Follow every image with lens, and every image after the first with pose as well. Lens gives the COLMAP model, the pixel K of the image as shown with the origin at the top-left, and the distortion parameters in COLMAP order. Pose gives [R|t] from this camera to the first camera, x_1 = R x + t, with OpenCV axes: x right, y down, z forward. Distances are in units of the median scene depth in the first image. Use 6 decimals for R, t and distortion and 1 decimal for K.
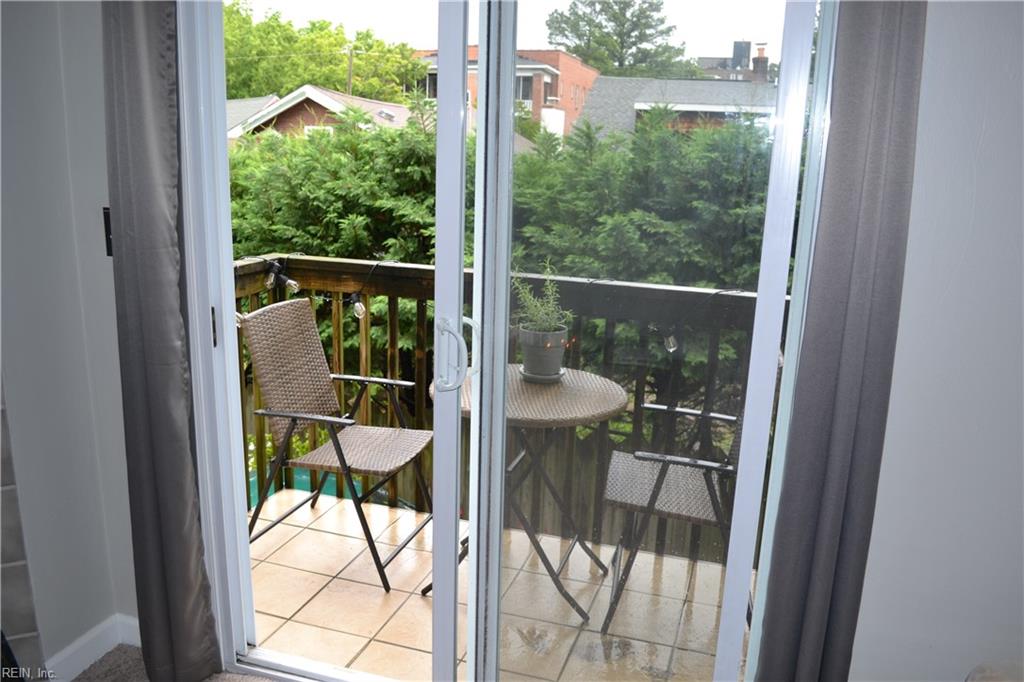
lens RADIAL K [[818.8, 0, 512.0], [0, 818.8, 341.0], [0, 0, 1]] dist [-0.071267, 0.000501]
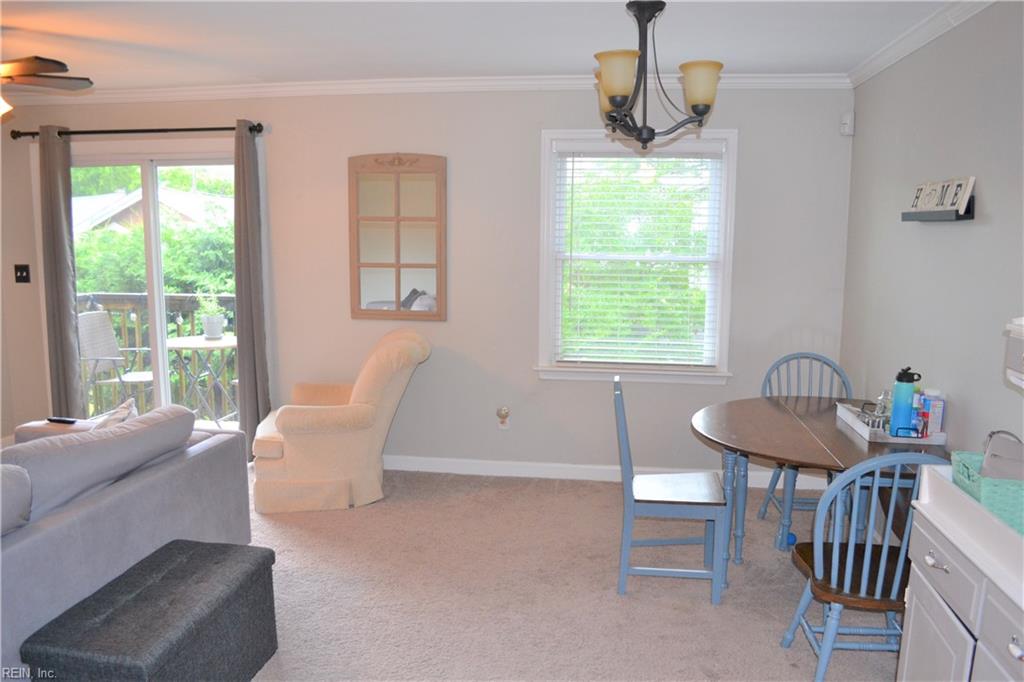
lens RADIAL K [[818.8, 0, 512.0], [0, 818.8, 341.0], [0, 0, 1]] dist [-0.071267, 0.000501]
pose [[0.986430, -0.046186, 0.157550, 0.162516], [0.061575, 0.993644, -0.094234, 0.102287], [-0.152196, 0.102656, 0.983005, -0.428380]]
